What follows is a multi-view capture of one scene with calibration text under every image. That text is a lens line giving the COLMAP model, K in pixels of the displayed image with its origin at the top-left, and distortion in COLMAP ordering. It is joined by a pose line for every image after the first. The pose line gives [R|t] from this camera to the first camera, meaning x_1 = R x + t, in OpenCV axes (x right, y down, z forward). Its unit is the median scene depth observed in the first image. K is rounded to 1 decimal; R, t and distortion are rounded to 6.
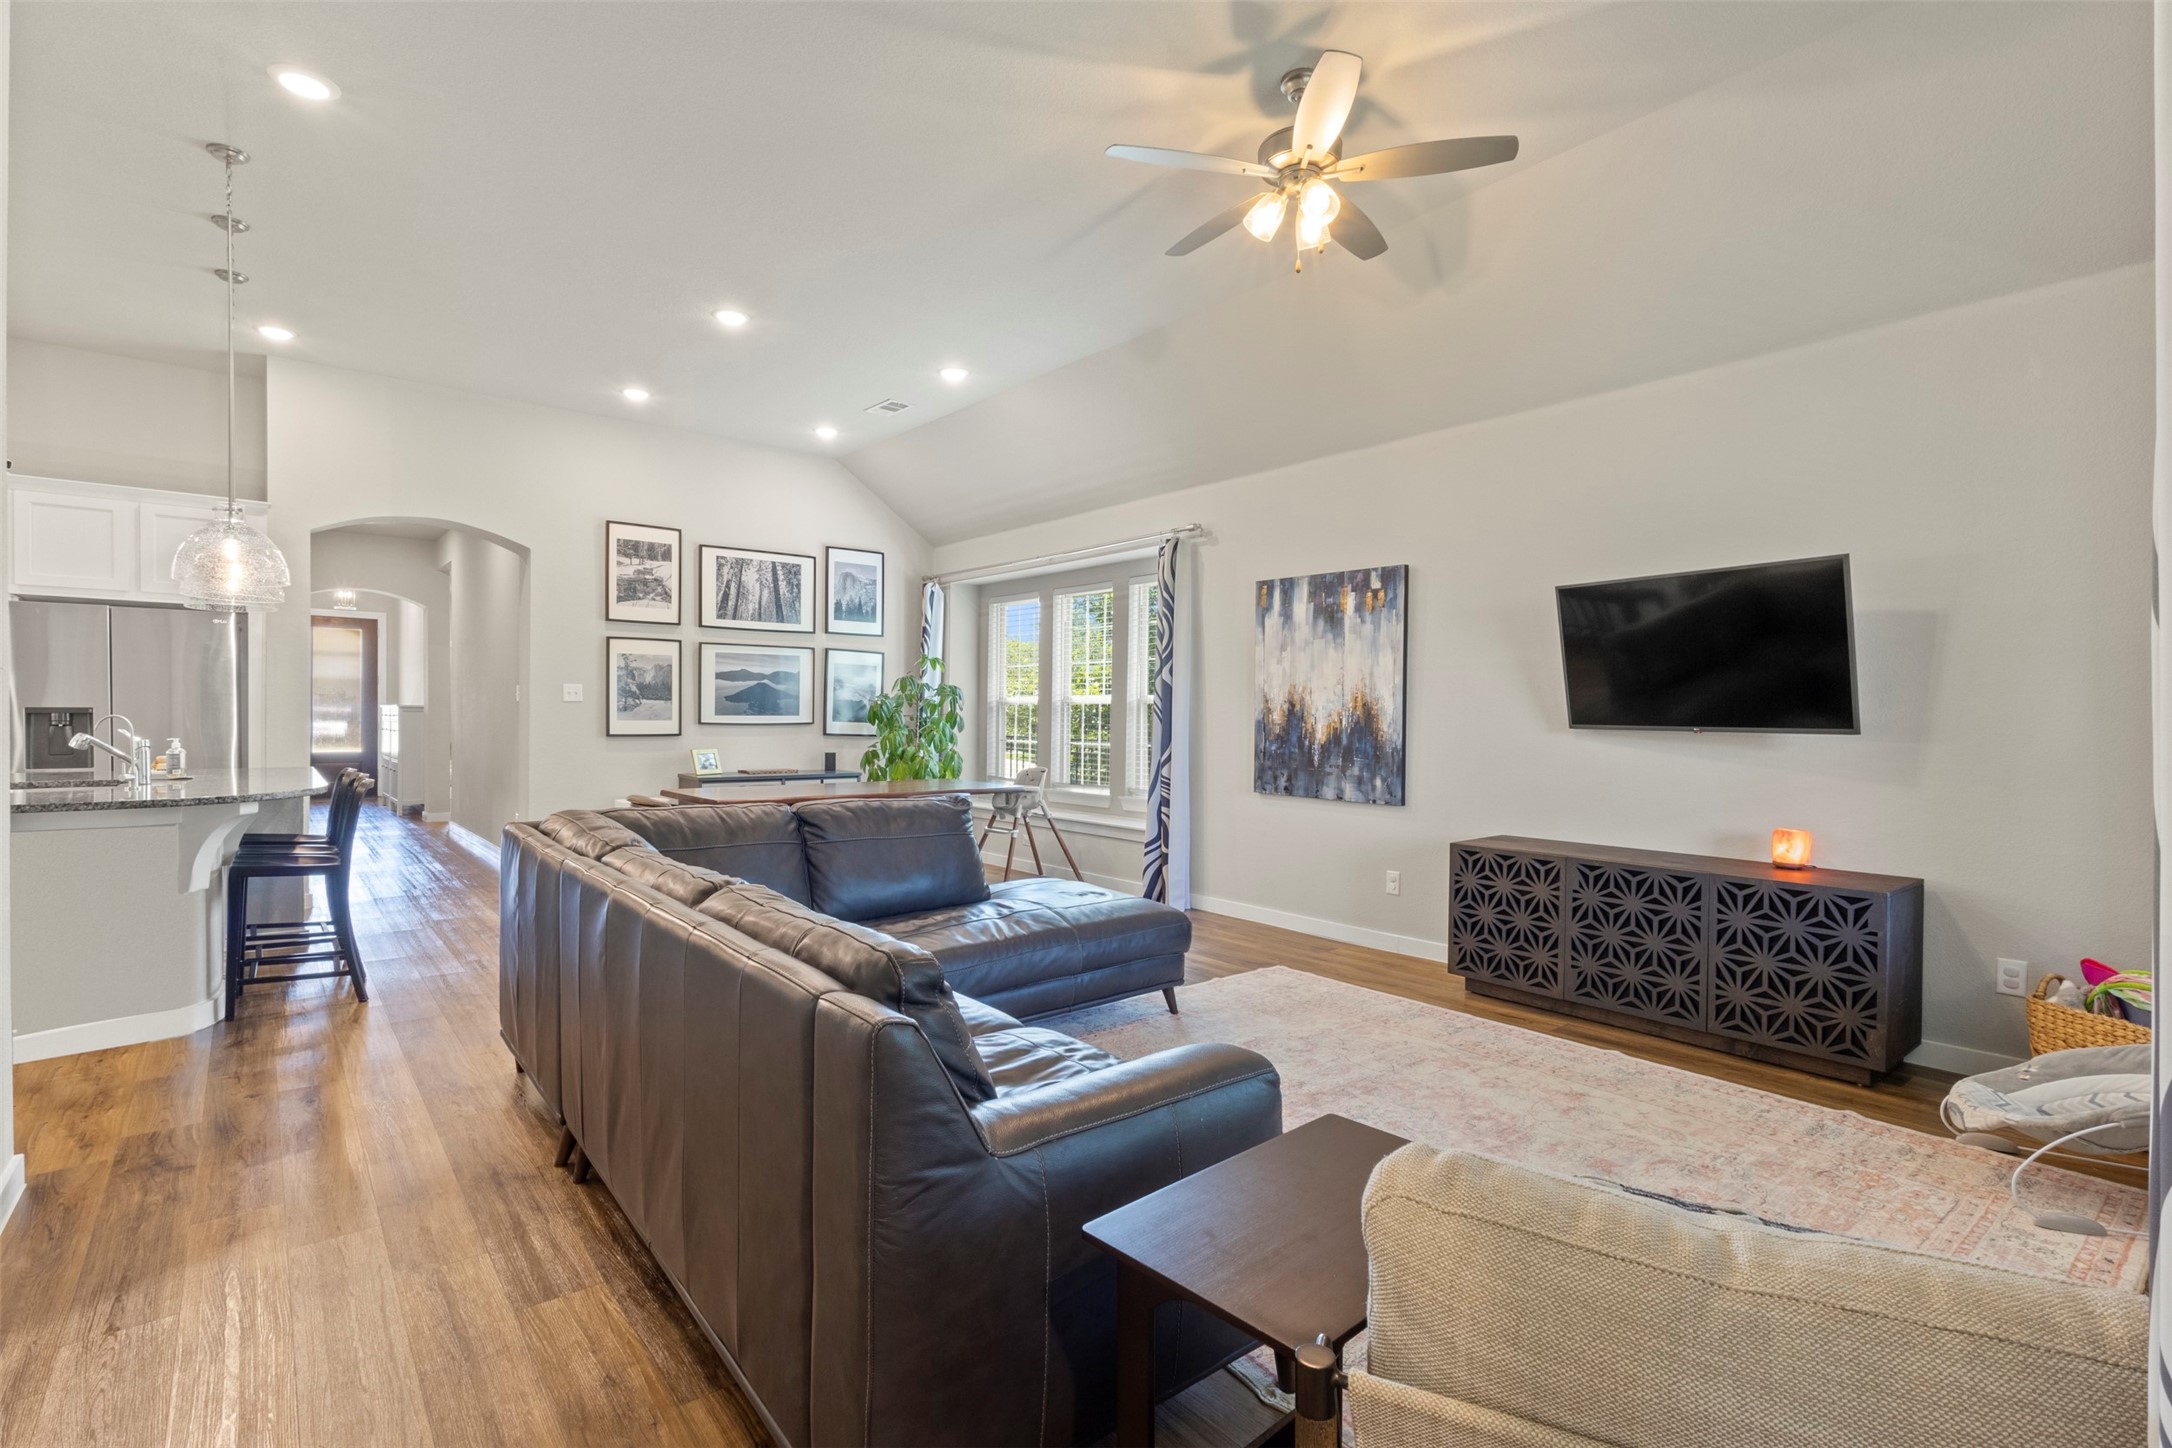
lens RADIAL K [[1007.8, 0, 1086.2], [0, 1007.8, 728.0], [0, 0, 1]] dist [-0.000092, 0.002000]
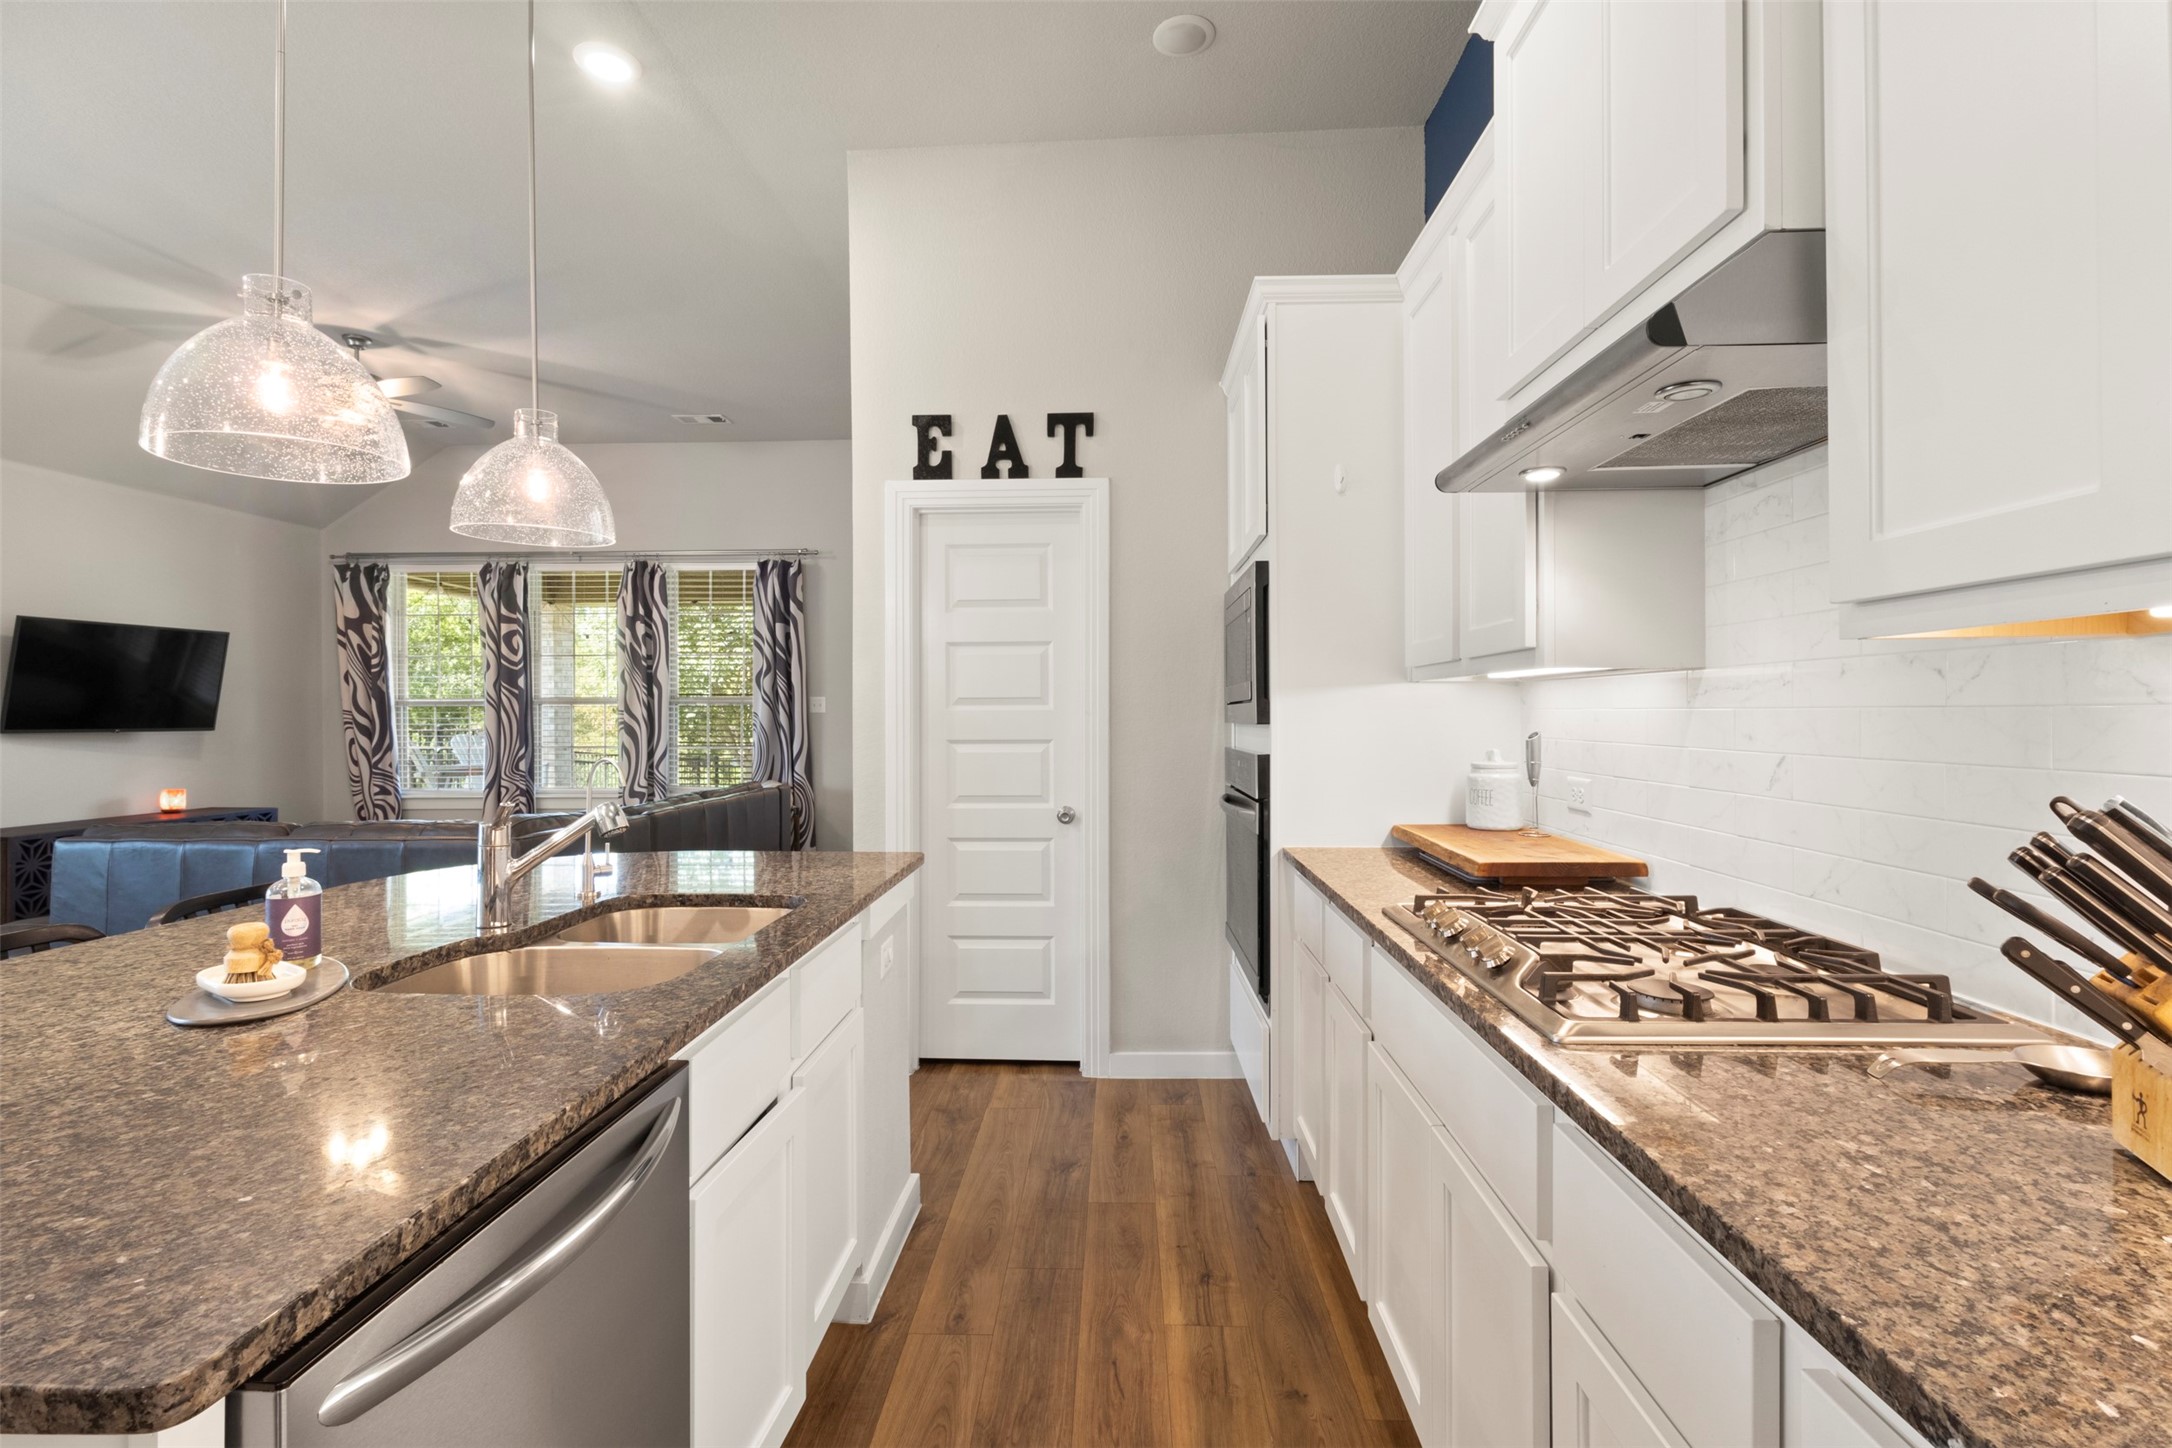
lens RADIAL K [[1007.8, 0, 1083.9], [0, 1007.8, 713.4], [0, 0, 1]] dist [-0.000092, 0.002000]
pose [[-0.749897, -0.006440, 0.661524, -0.785184], [0.004616, 0.999877, 0.014967, -0.021675], [-0.661539, 0.014277, -0.749775, 0.647754]]
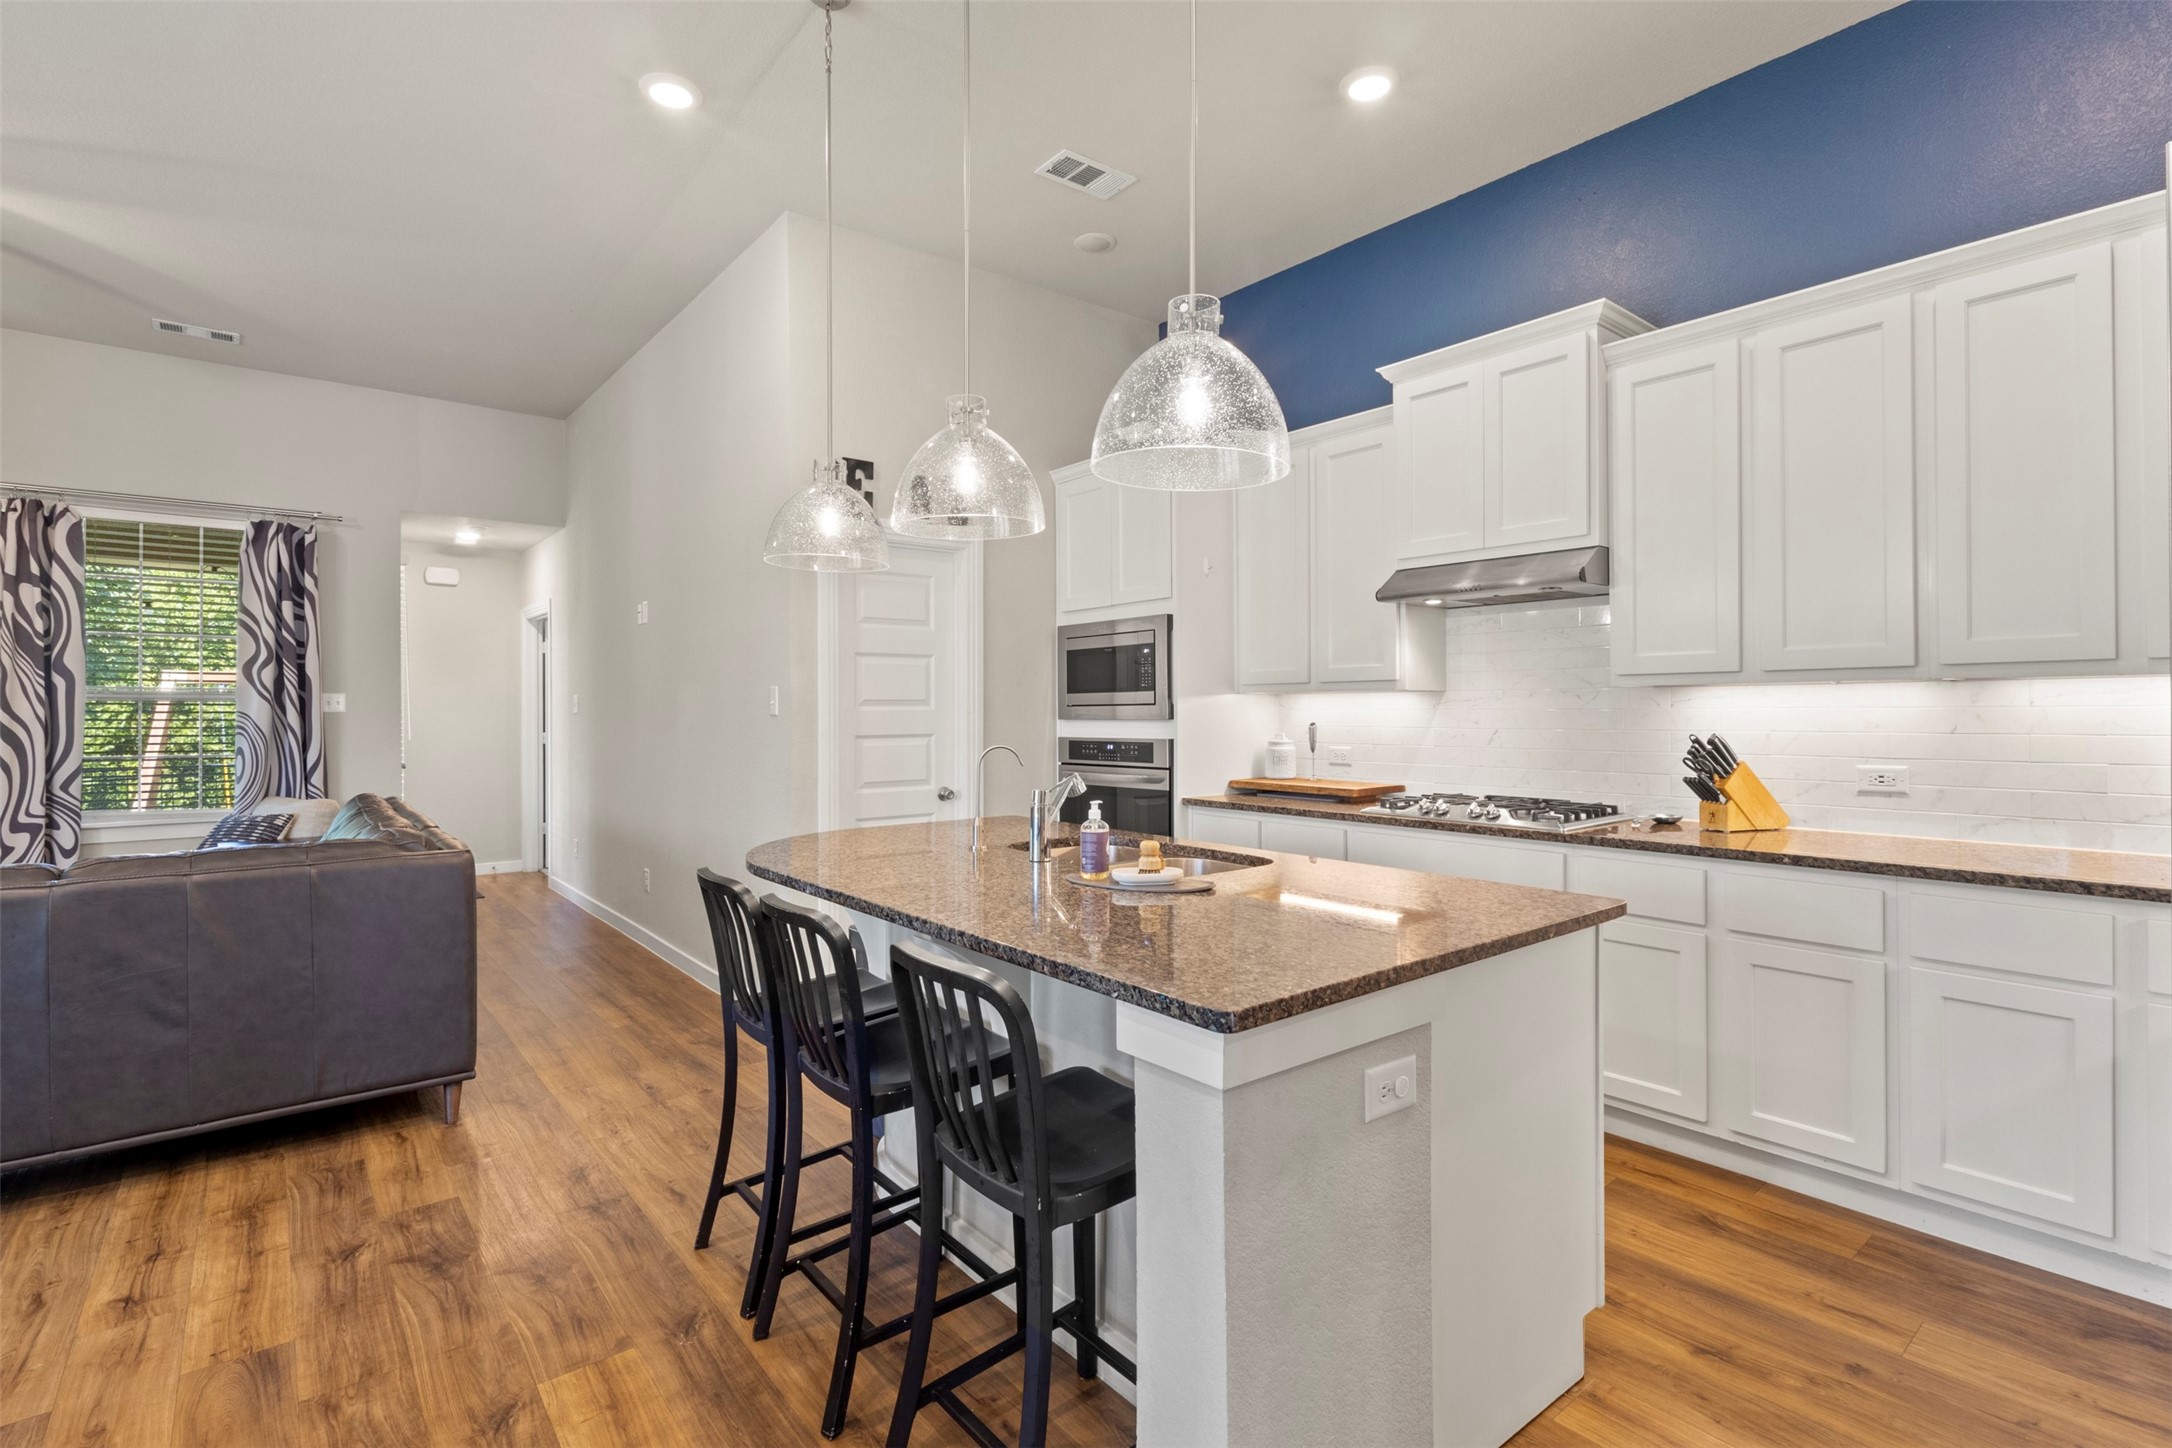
lens RADIAL K [[1007.8, 0, 1094.2], [0, 1007.8, 705.9], [0, 0, 1]] dist [-0.000092, 0.002000]
pose [[-0.999981, -0.005937, -0.001329, -0.540648], [-0.005947, 0.999952, 0.007741, -0.023823], [0.001283, 0.007748, -0.999969, 0.905384]]
